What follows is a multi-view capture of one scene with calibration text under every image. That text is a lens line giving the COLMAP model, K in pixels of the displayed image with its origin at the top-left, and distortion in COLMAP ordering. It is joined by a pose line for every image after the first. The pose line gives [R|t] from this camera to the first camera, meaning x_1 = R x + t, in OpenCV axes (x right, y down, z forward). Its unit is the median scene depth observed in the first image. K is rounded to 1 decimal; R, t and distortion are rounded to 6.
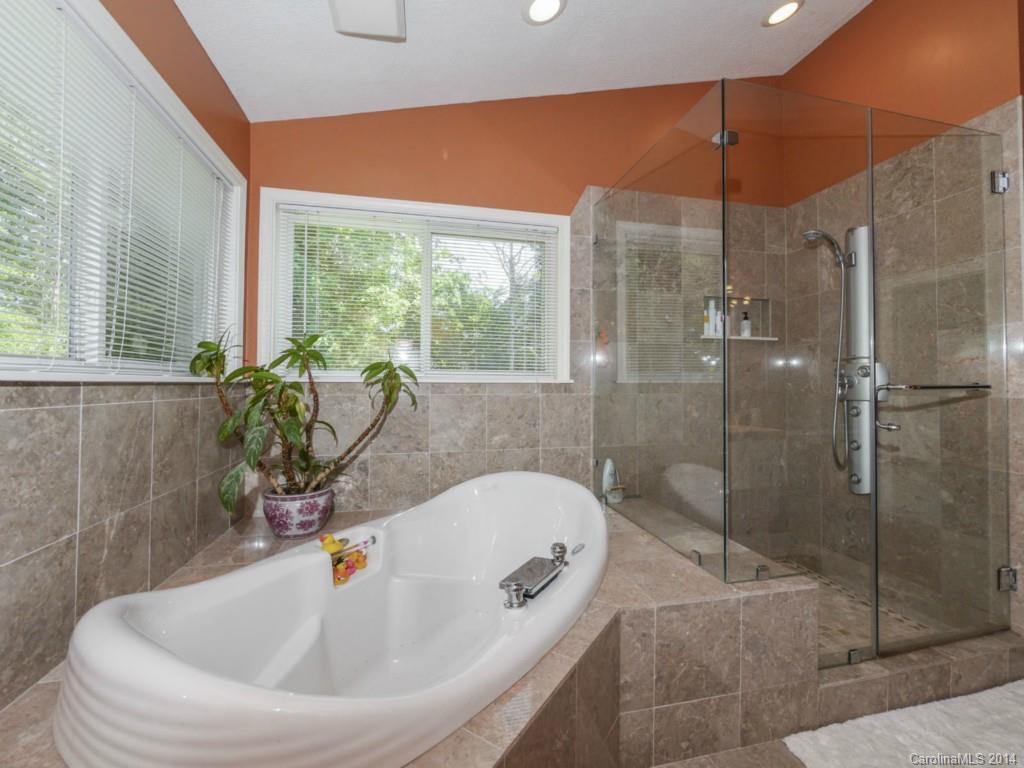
lens RADIAL K [[436.4, 0, 514.0], [0, 436.4, 379.7], [0, 0, 1]] dist [-0.004660, -0.000304]
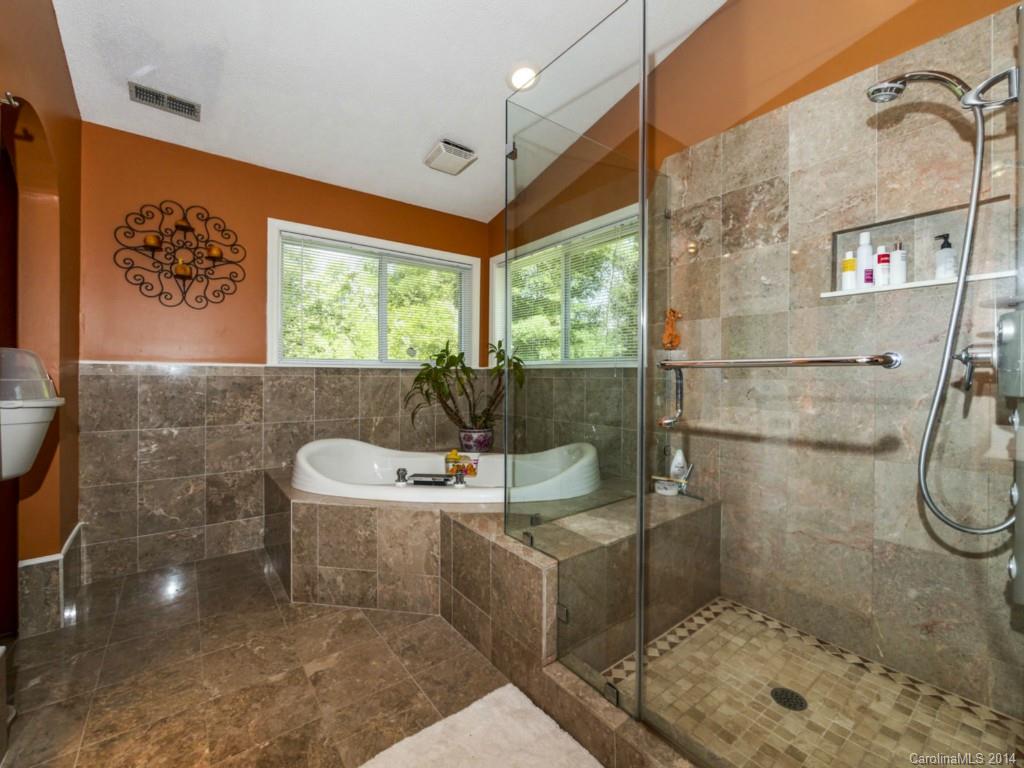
lens RADIAL K [[436.4, 0, 509.5], [0, 436.4, 378.3], [0, 0, 1]] dist [-0.004660, -0.000304]
pose [[0.399560, 0.012078, -0.916628, 1.263397], [0.007630, 0.999835, 0.016501, 0.018774], [0.916675, -0.013587, 0.399401, 0.432416]]
